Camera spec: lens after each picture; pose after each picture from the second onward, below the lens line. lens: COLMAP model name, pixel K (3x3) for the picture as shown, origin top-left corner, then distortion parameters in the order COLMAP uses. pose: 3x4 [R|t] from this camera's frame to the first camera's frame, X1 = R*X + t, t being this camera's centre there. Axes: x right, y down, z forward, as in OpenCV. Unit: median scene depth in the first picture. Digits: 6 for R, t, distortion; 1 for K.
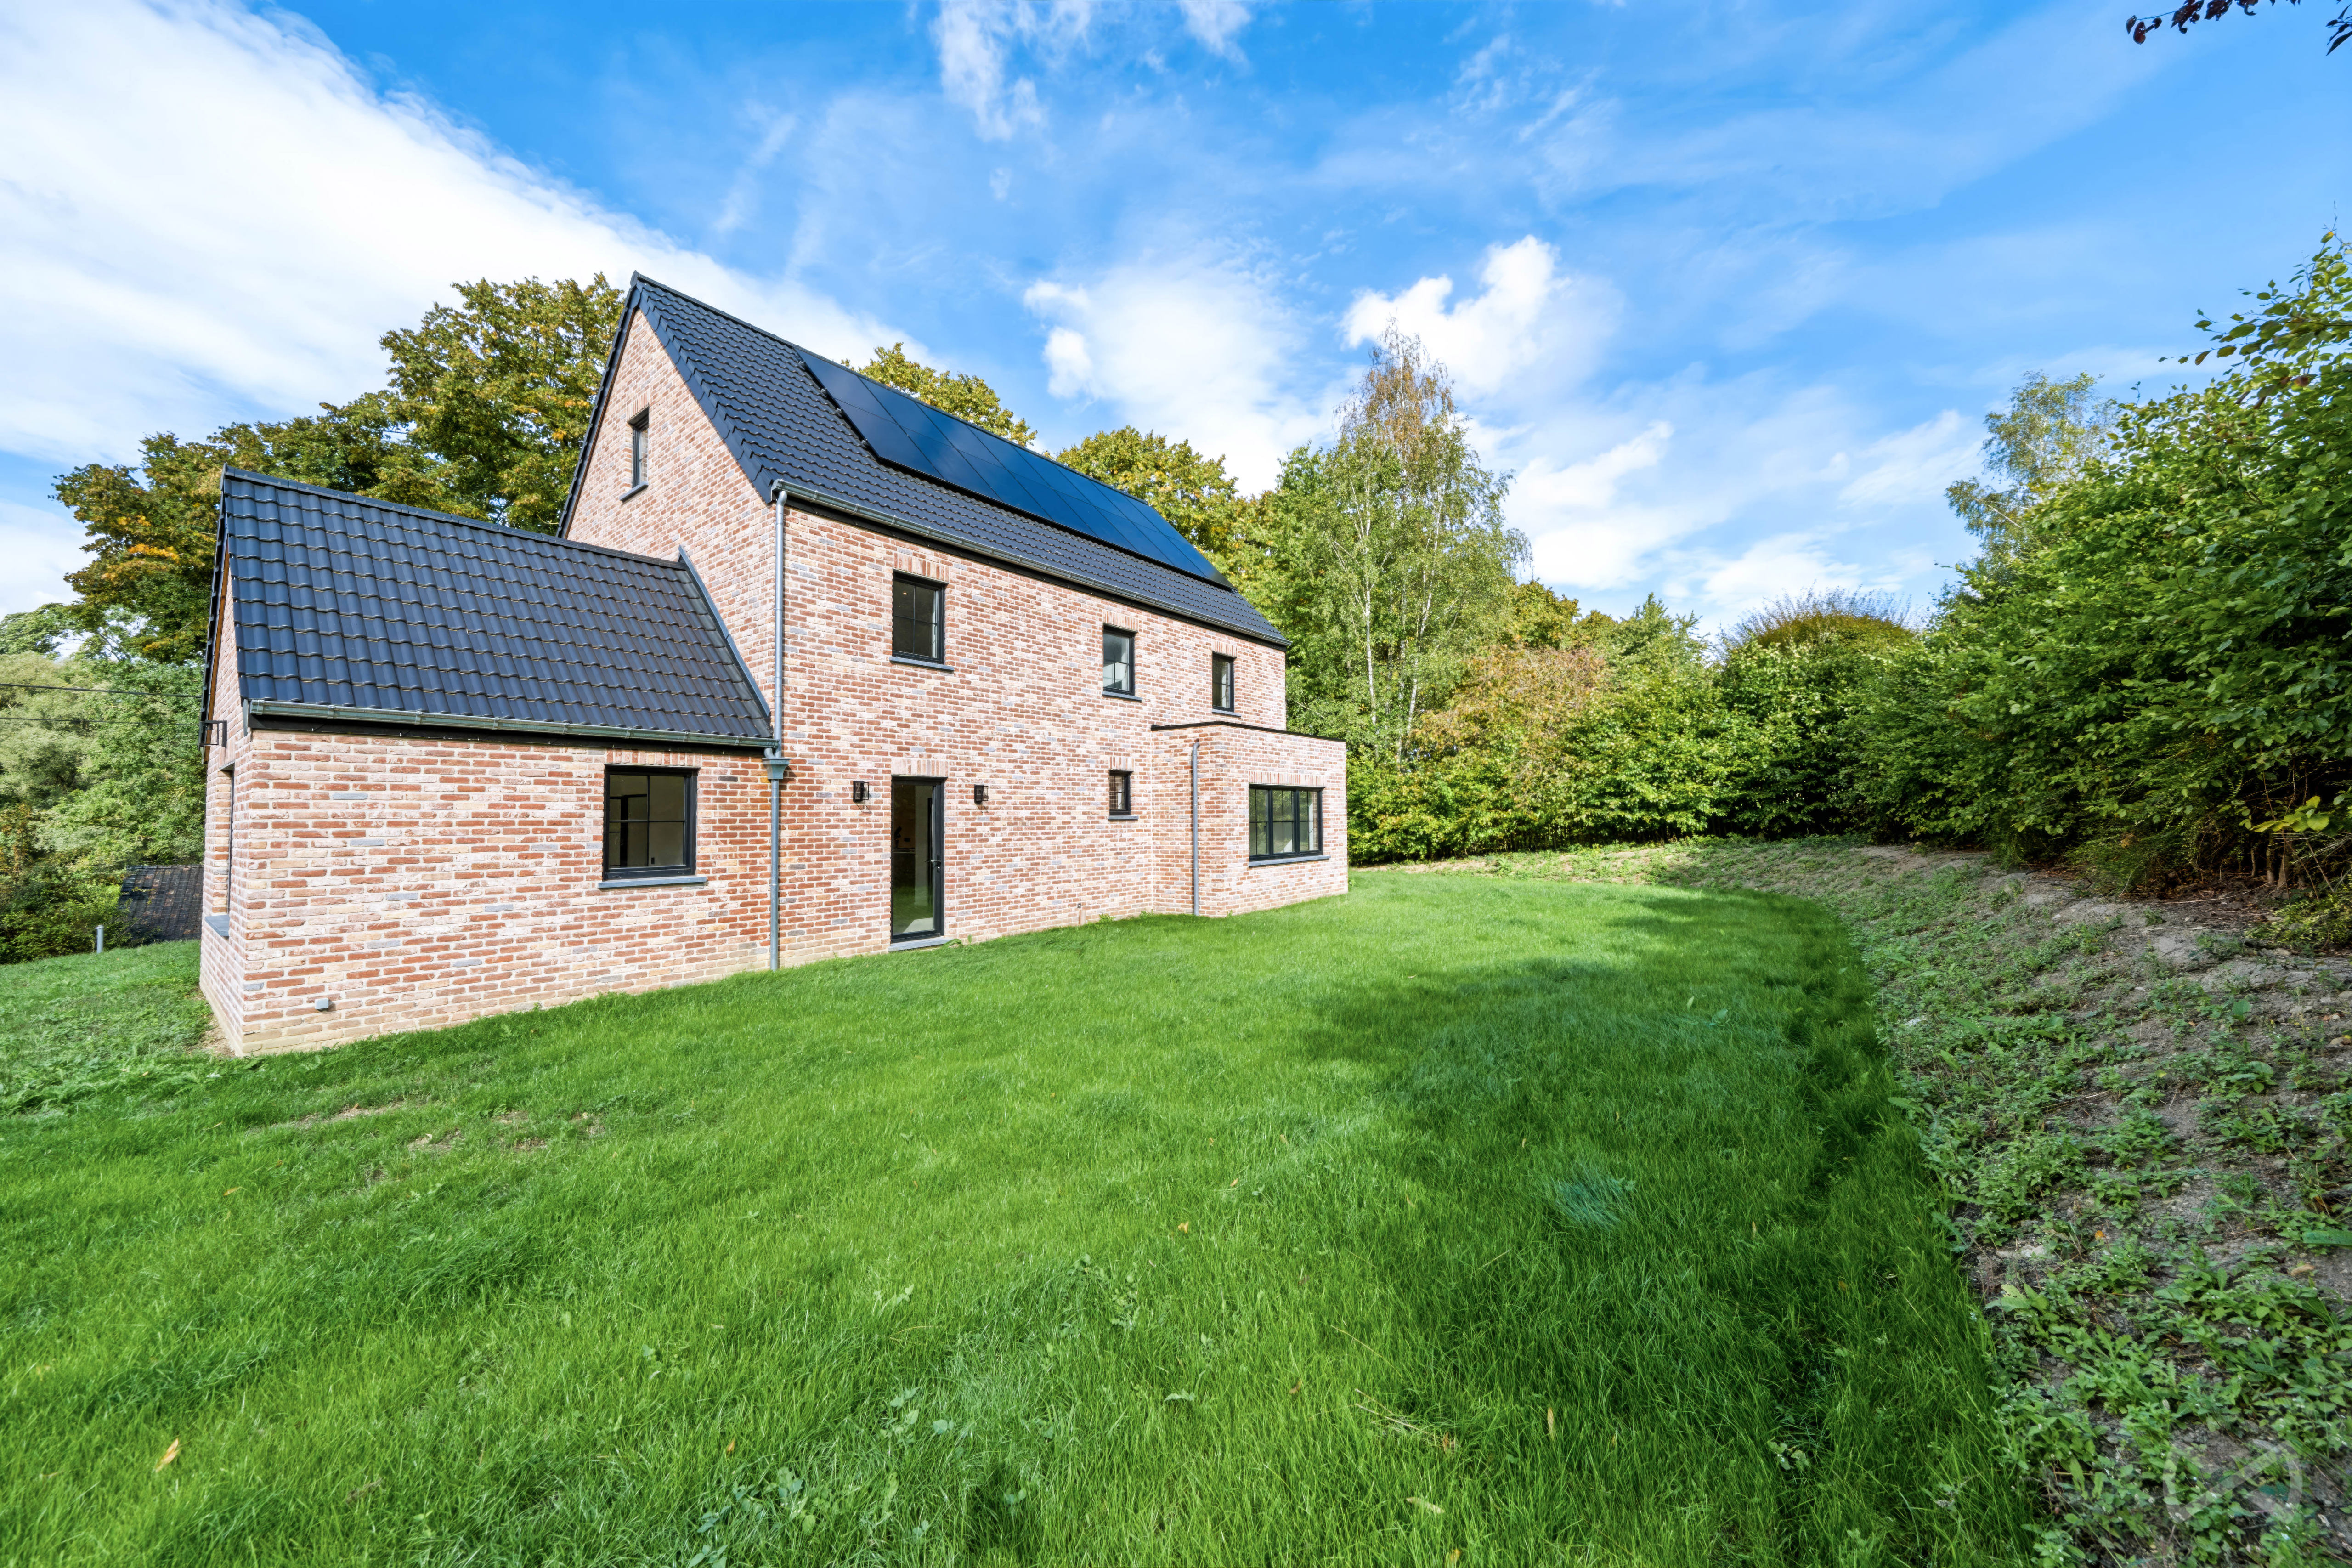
lens RADIAL K [[868.9, 0, 1176.0], [0, 868.9, 784.0], [0, 0, 1]] dist [-0.001607, -0.000061]
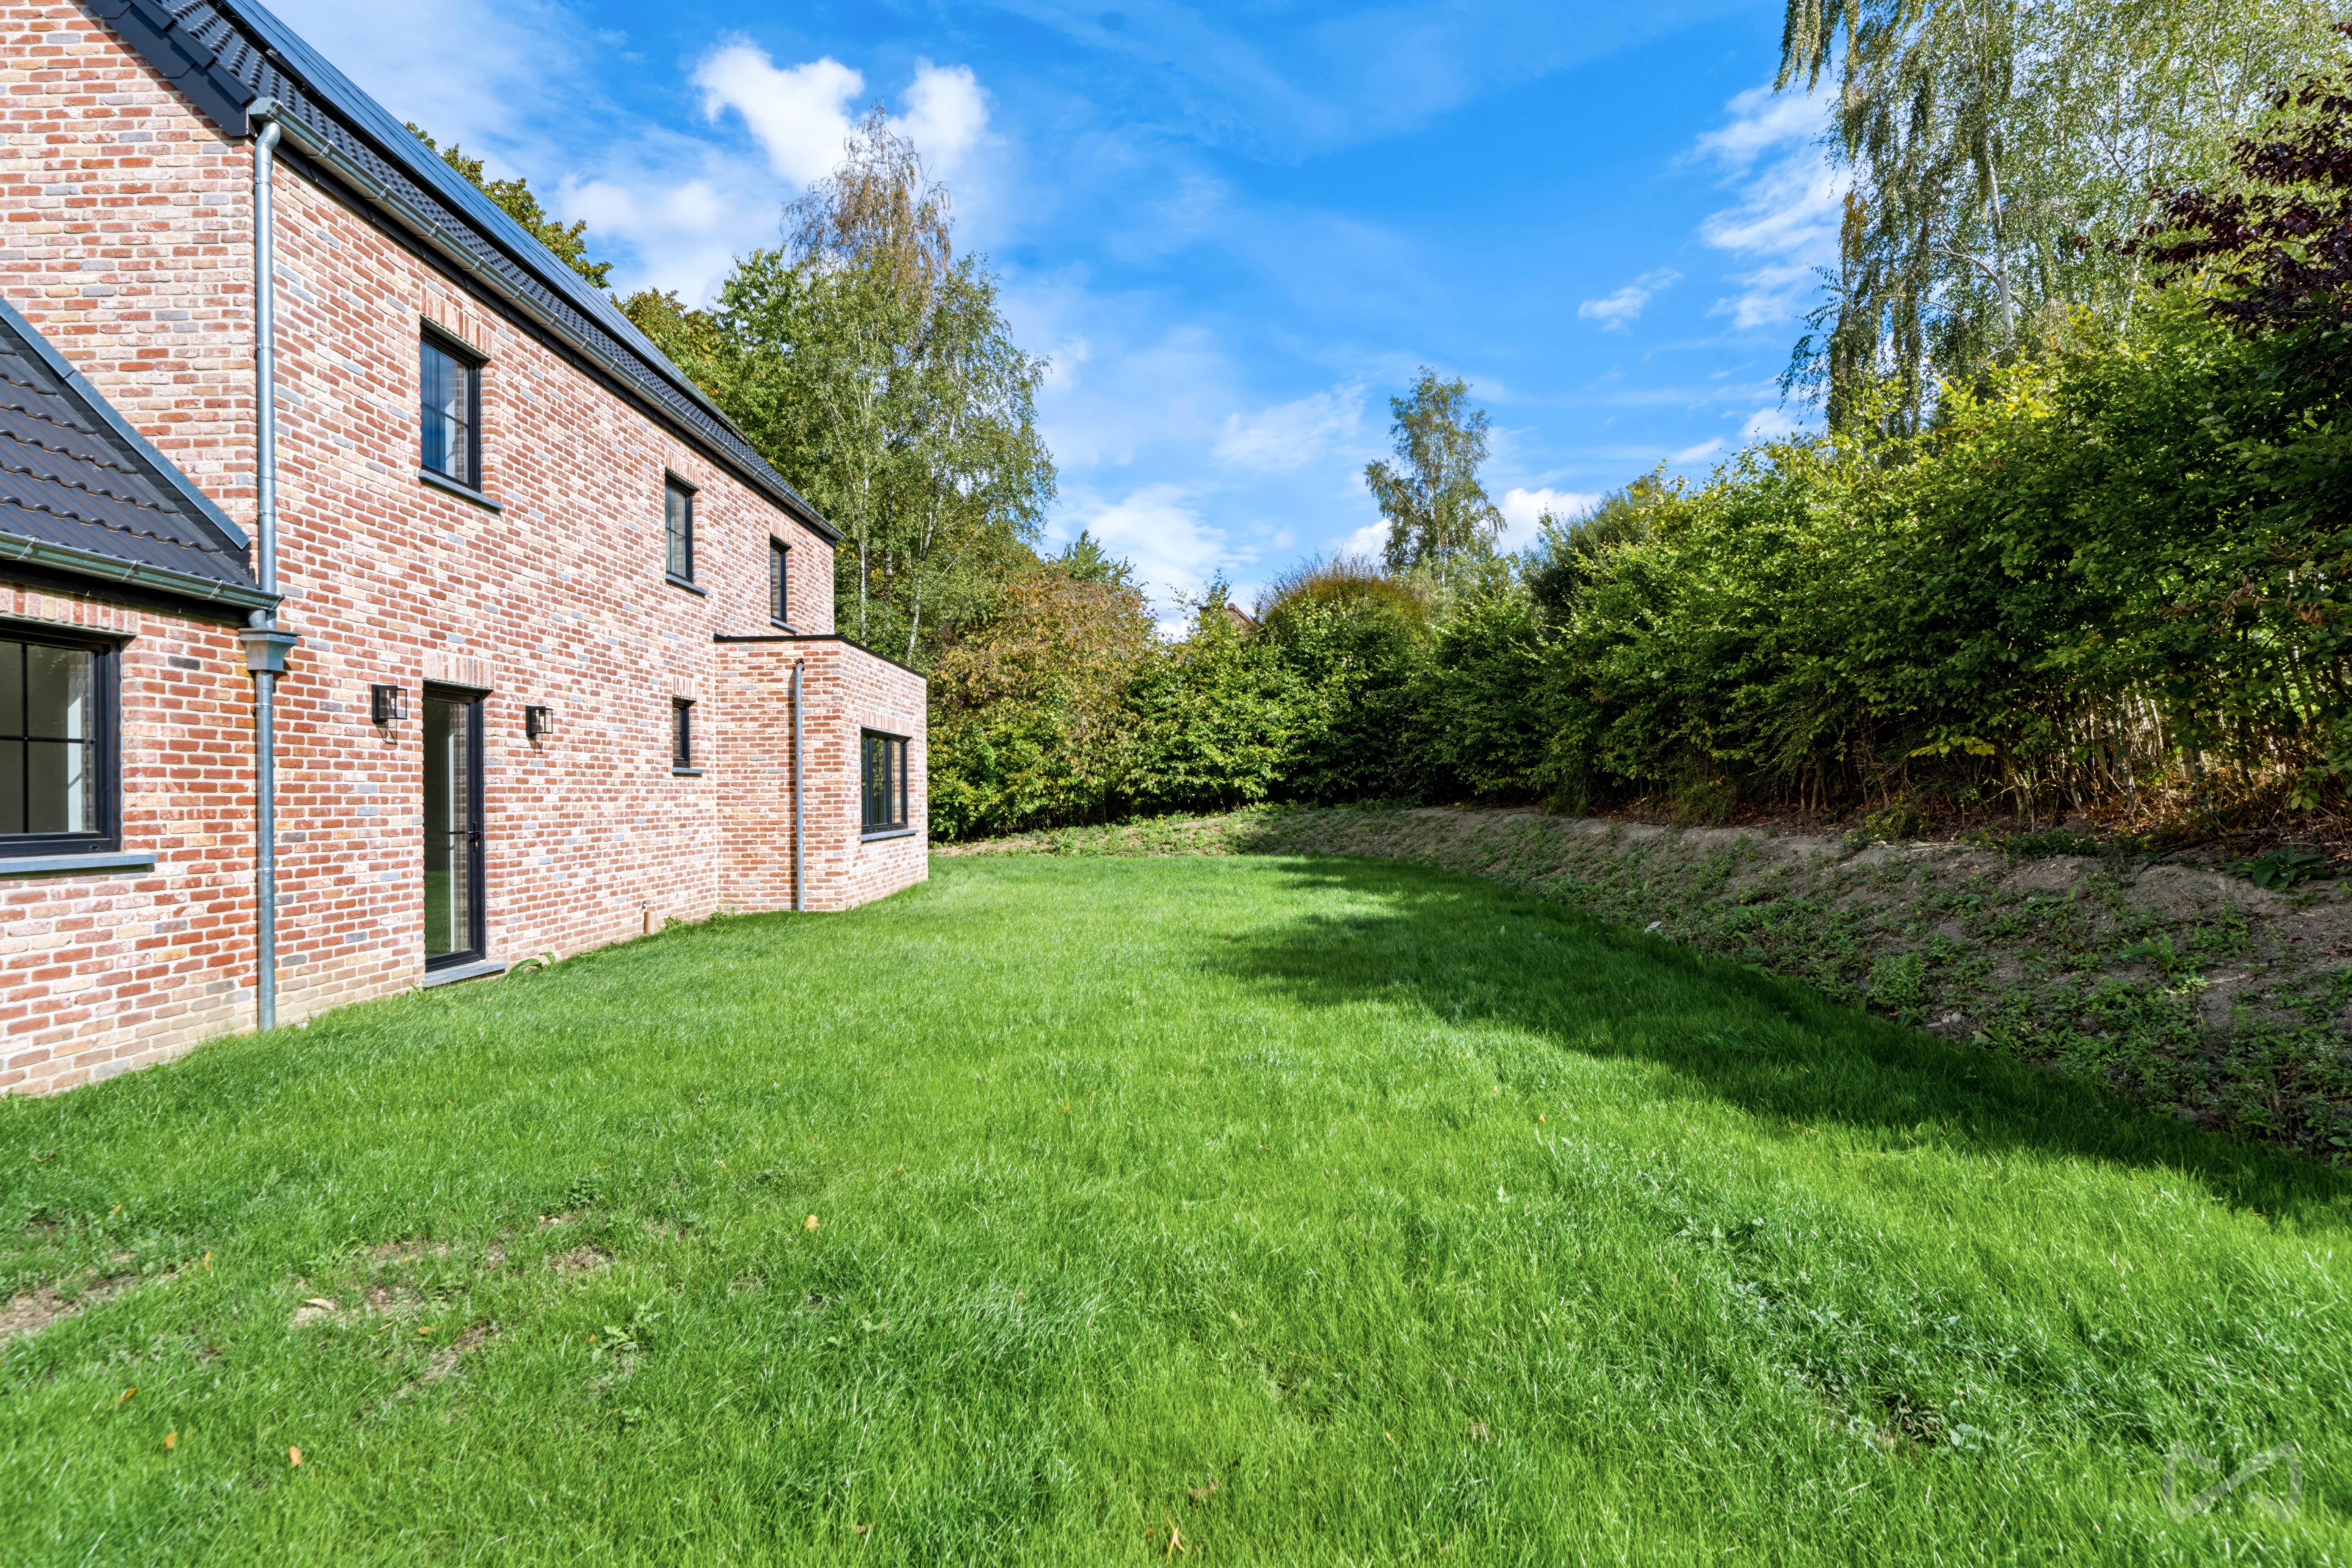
lens RADIAL K [[1199.9, 0, 1209.6], [0, 1199.9, 787.1], [0, 0, 1]] dist [0.003512, -0.000324]
pose [[0.779935, 0.001476, 0.625859, -0.374166], [-0.014656, 0.999766, 0.015906, 0.035804], [-0.625689, -0.021578, 0.779774, 0.054815]]
